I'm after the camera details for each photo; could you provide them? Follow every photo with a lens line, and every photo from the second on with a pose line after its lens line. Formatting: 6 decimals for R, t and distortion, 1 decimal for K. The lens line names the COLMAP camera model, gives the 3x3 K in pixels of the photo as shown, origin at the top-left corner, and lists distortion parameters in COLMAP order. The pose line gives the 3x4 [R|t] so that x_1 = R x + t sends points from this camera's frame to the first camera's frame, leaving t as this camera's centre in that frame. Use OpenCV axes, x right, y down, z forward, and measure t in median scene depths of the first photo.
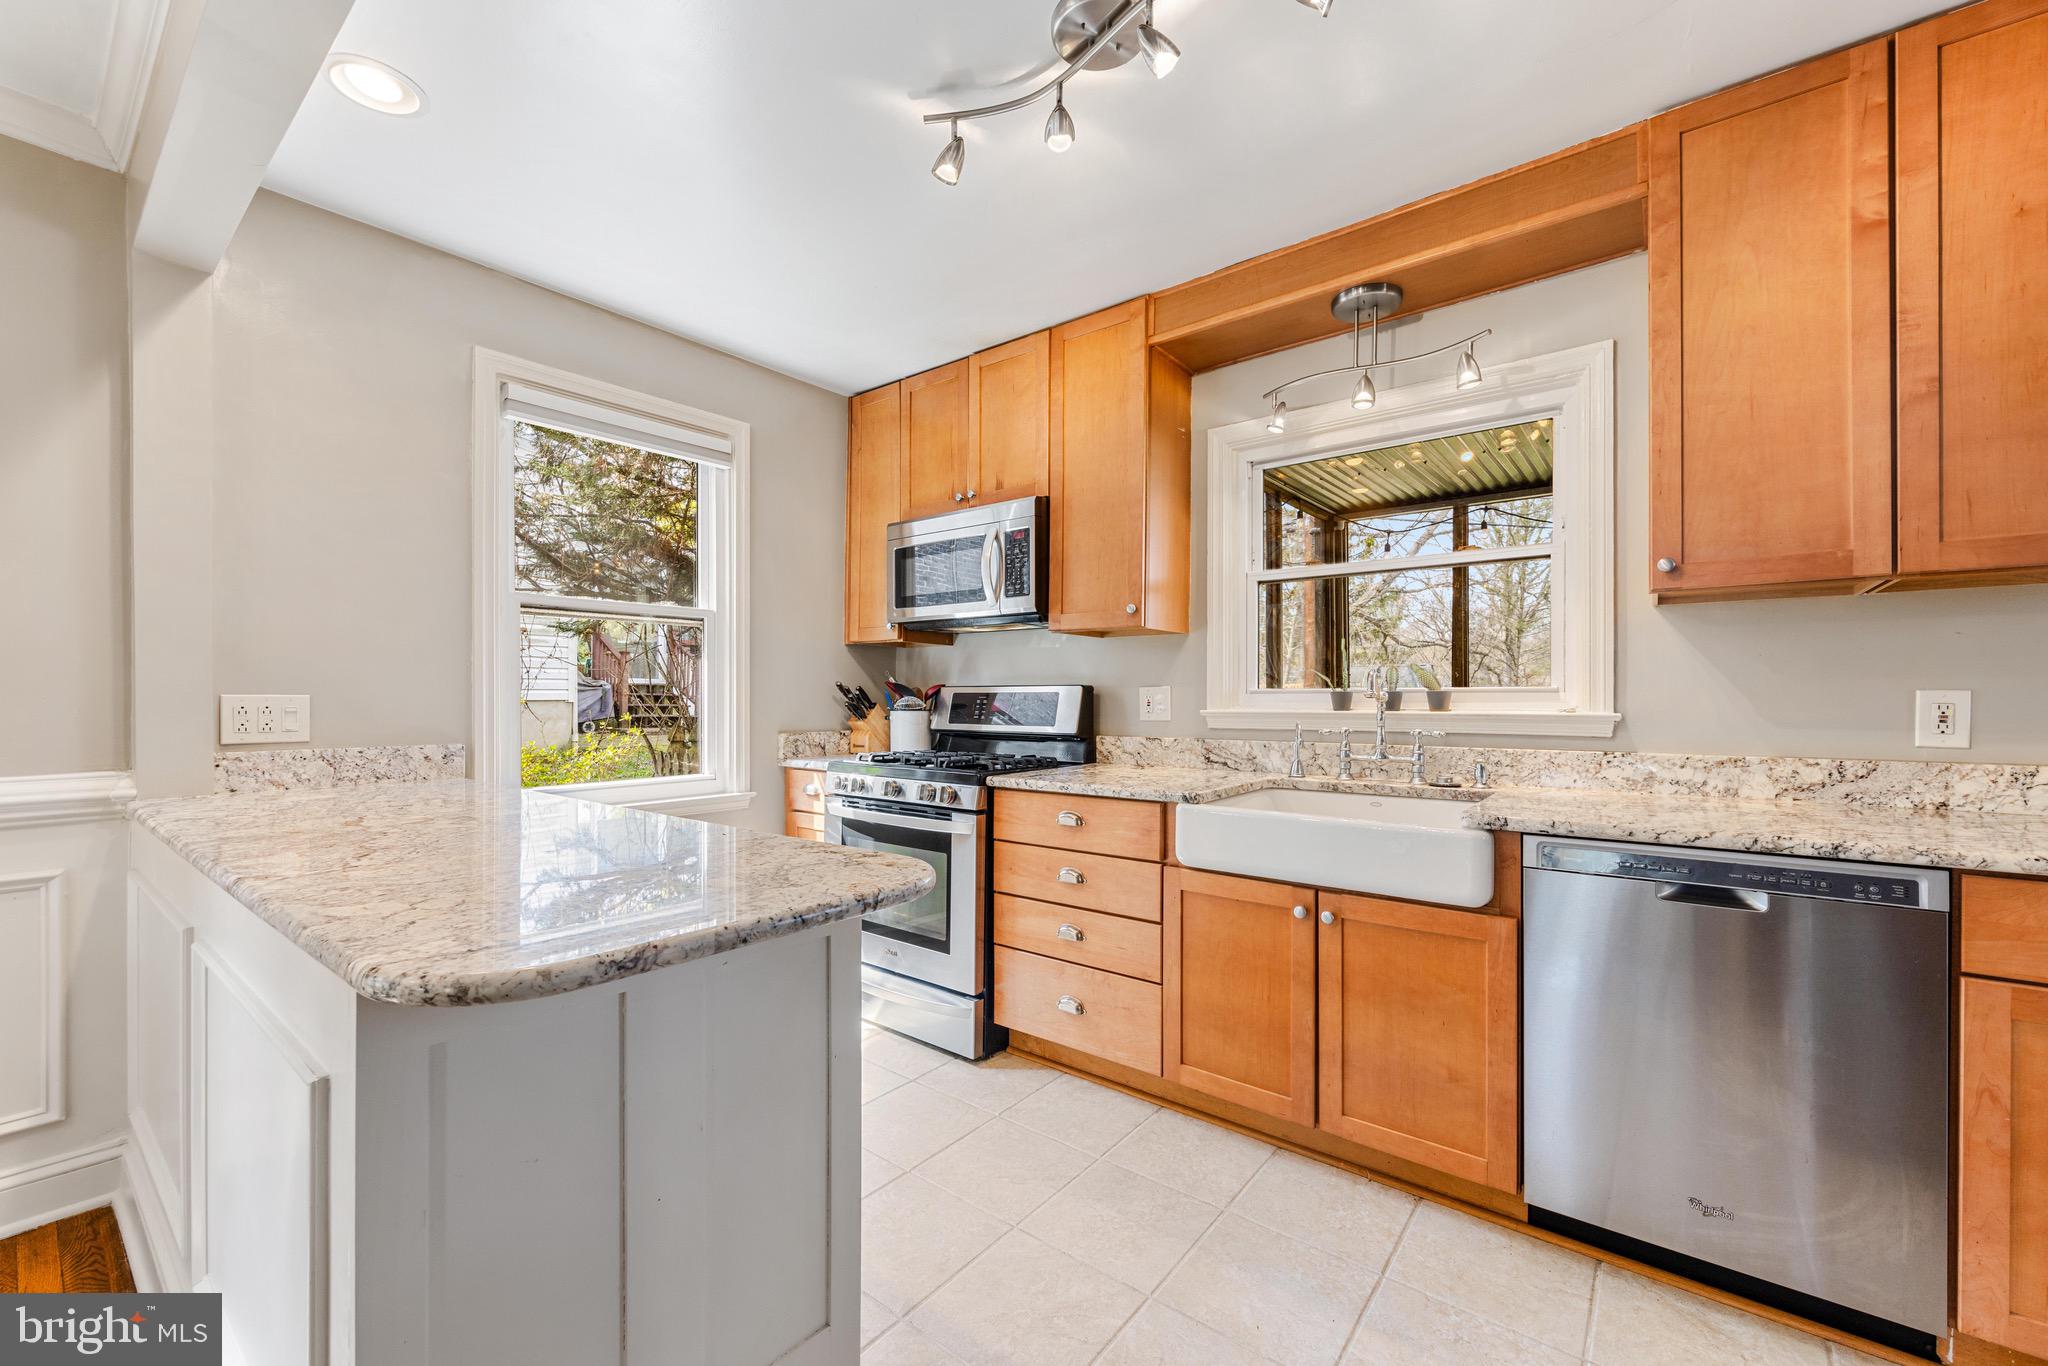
lens RADIAL K [[823.7, 0, 1024.5], [0, 823.7, 699.8], [0, 0, 1]] dist [-0.000999, -0.000023]
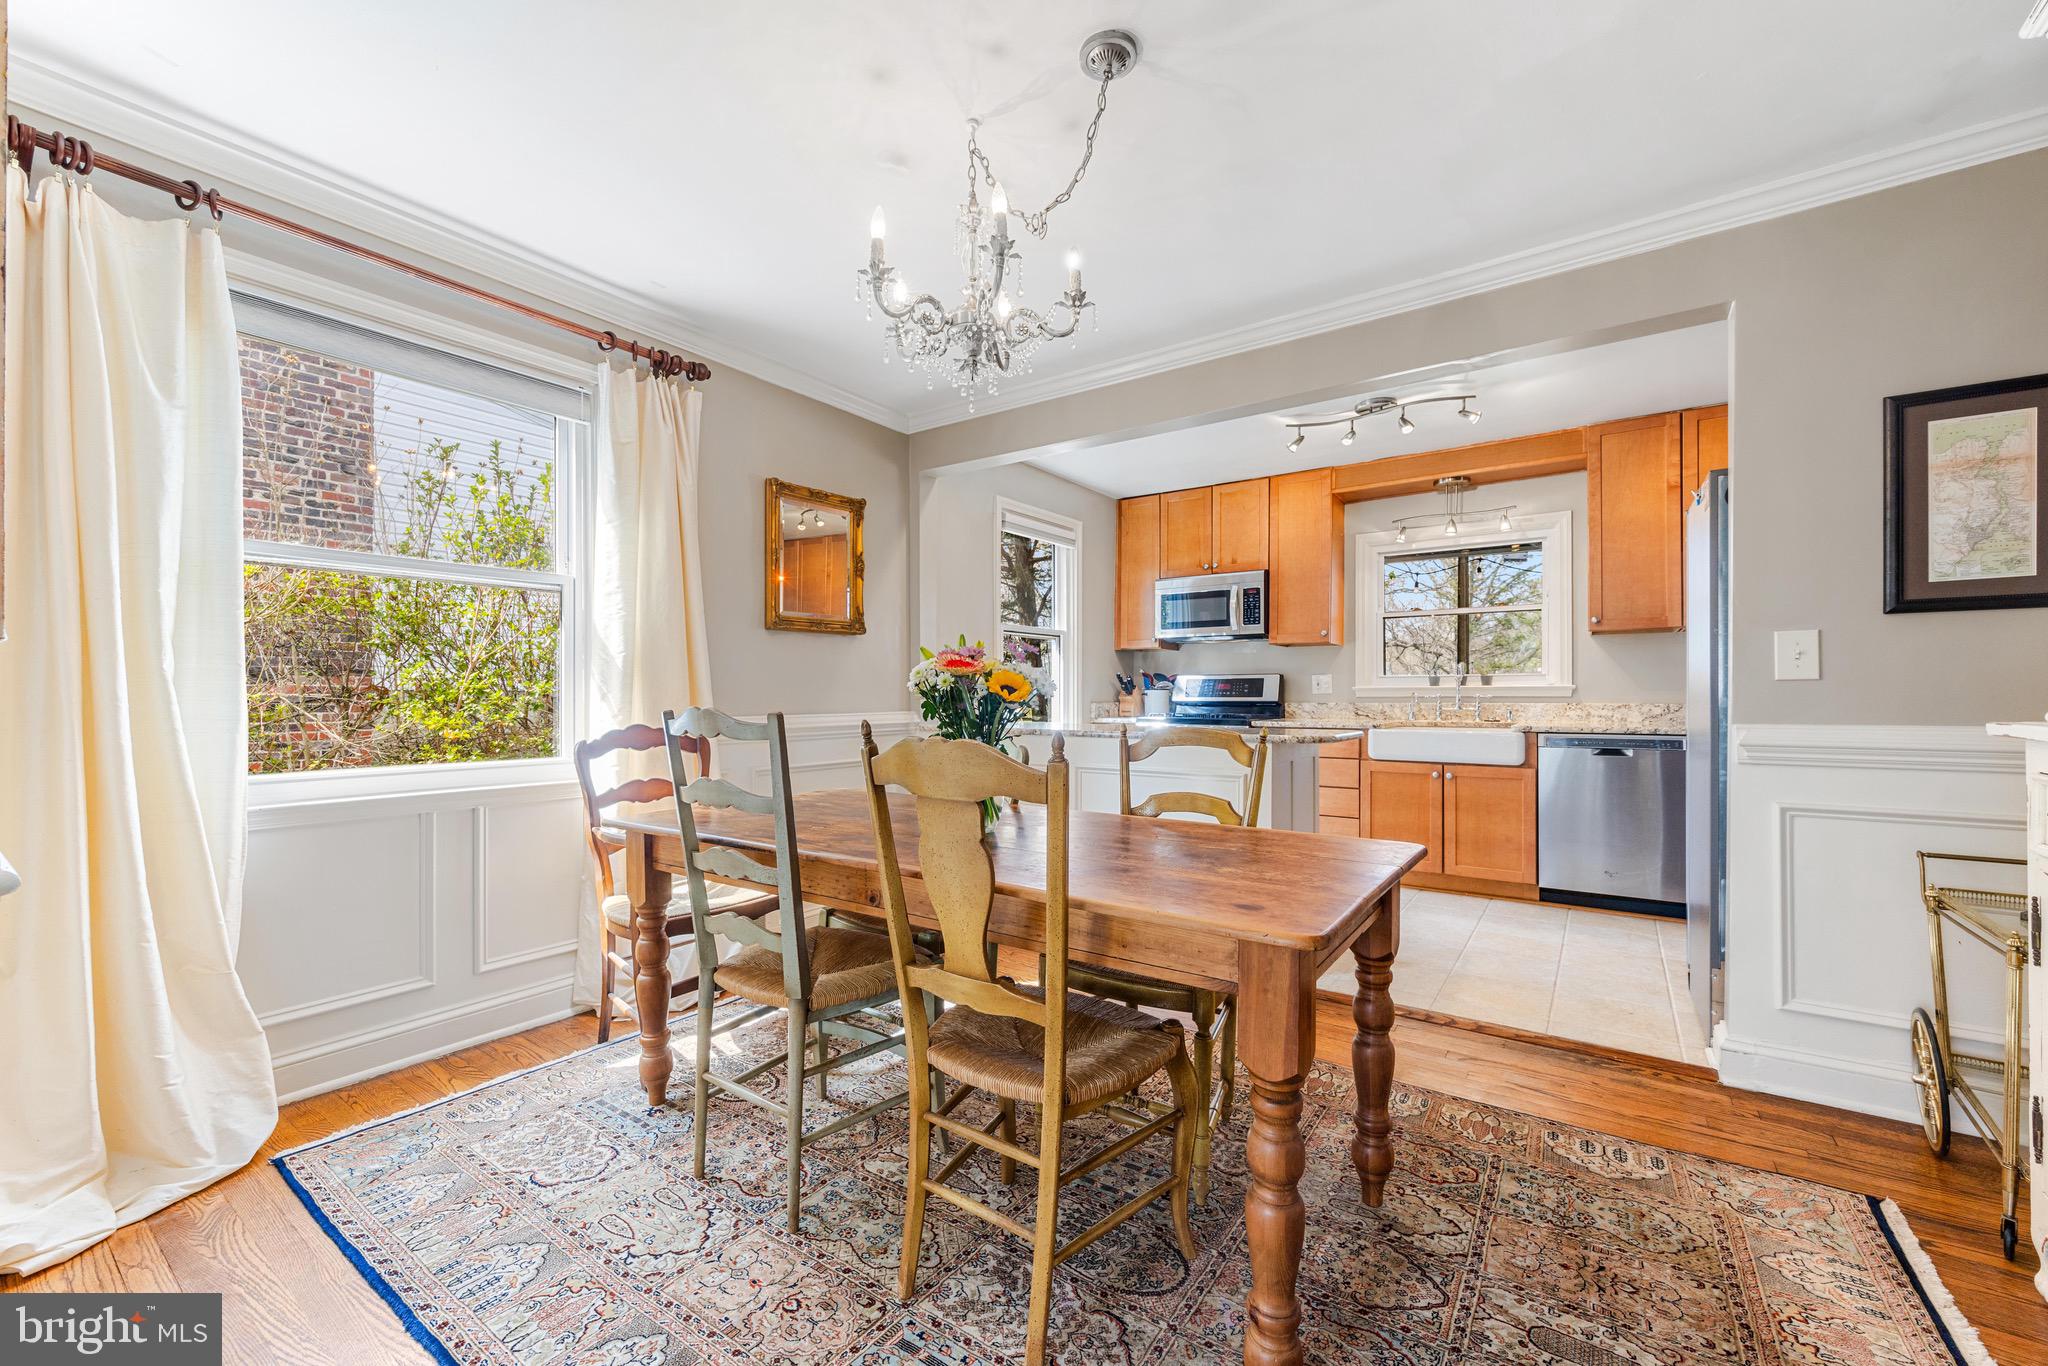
lens RADIAL K [[823.7, 0, 1021.1], [0, 823.7, 697.0], [0, 0, 1]] dist [-0.000999, -0.000023]
pose [[0.998790, -0.000726, 0.049178, -0.706091], [0.000798, 0.999999, -0.001446, 0.042124], [-0.049177, 0.001484, 0.998789, -0.918781]]
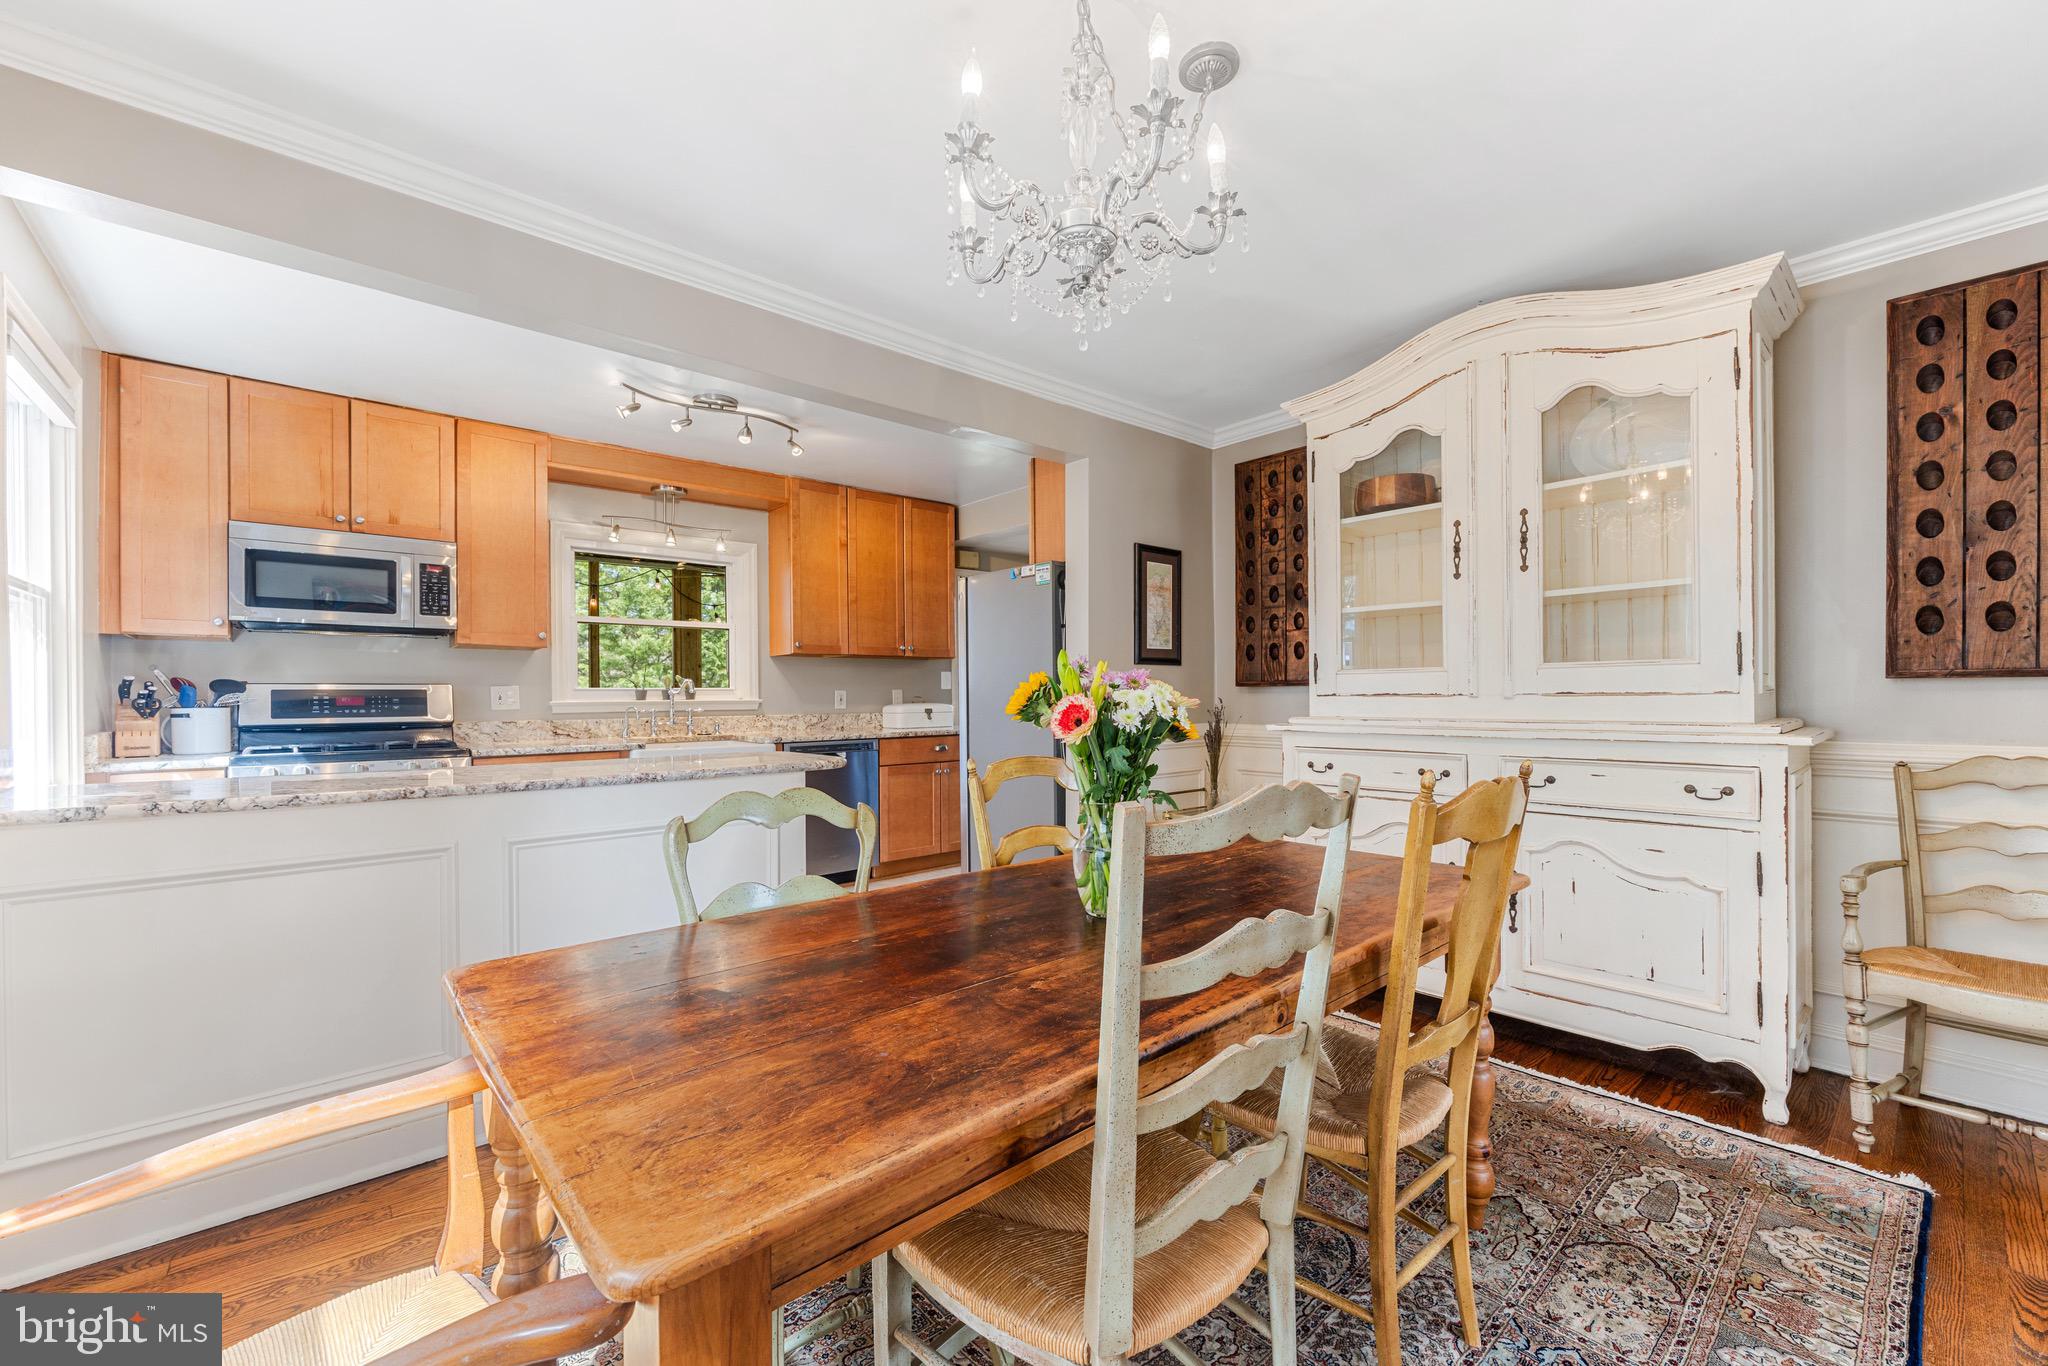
lens RADIAL K [[823.7, 0, 1022.9], [0, 823.7, 695.5], [0, 0, 1]] dist [-0.000999, -0.000023]
pose [[0.178663, -0.000479, 0.983910, -1.305761], [0.008983, 0.999959, -0.001144, 0.012305], [-0.983869, 0.009043, 0.178660, -0.167005]]
